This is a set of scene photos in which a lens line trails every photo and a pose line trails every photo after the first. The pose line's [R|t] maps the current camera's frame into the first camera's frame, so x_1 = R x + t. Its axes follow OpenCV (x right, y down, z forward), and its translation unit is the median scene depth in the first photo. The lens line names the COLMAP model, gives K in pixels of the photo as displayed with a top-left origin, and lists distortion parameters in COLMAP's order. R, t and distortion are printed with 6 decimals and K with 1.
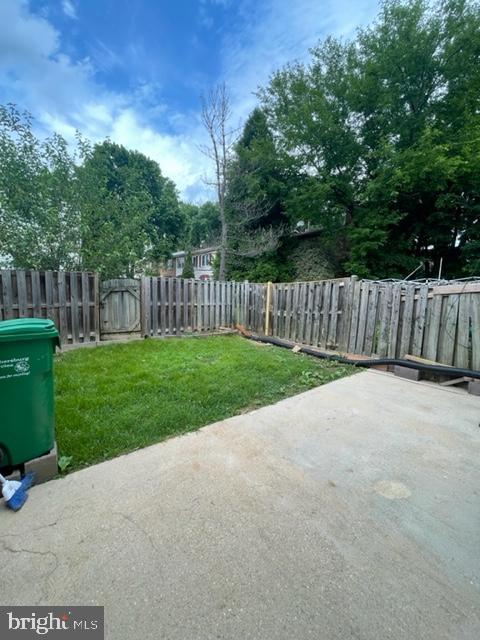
lens RADIAL K [[255.4, 0, 240.0], [0, 255.4, 320.0], [0, 0, 1]] dist [-0.001030, 0.000238]
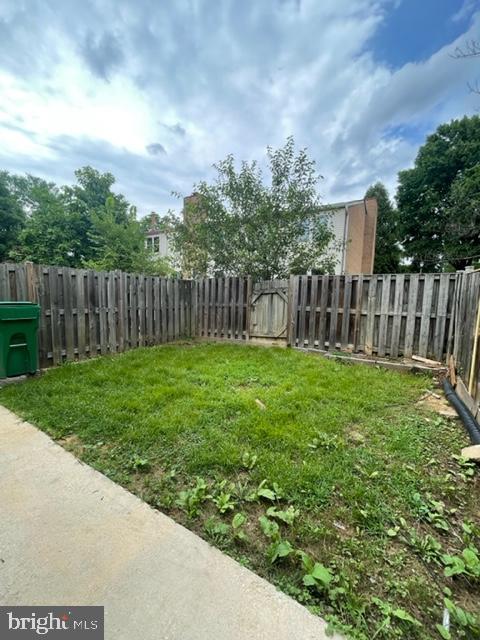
lens RADIAL K [[255.4, 0, 240.0], [0, 255.4, 320.0], [0, 0, 1]] dist [-0.001030, 0.000238]
pose [[0.332586, 0.073528, -0.940202, 0.362465], [-0.110247, 0.993152, 0.038670, -0.033582], [0.936607, 0.090793, 0.338415, 0.504549]]
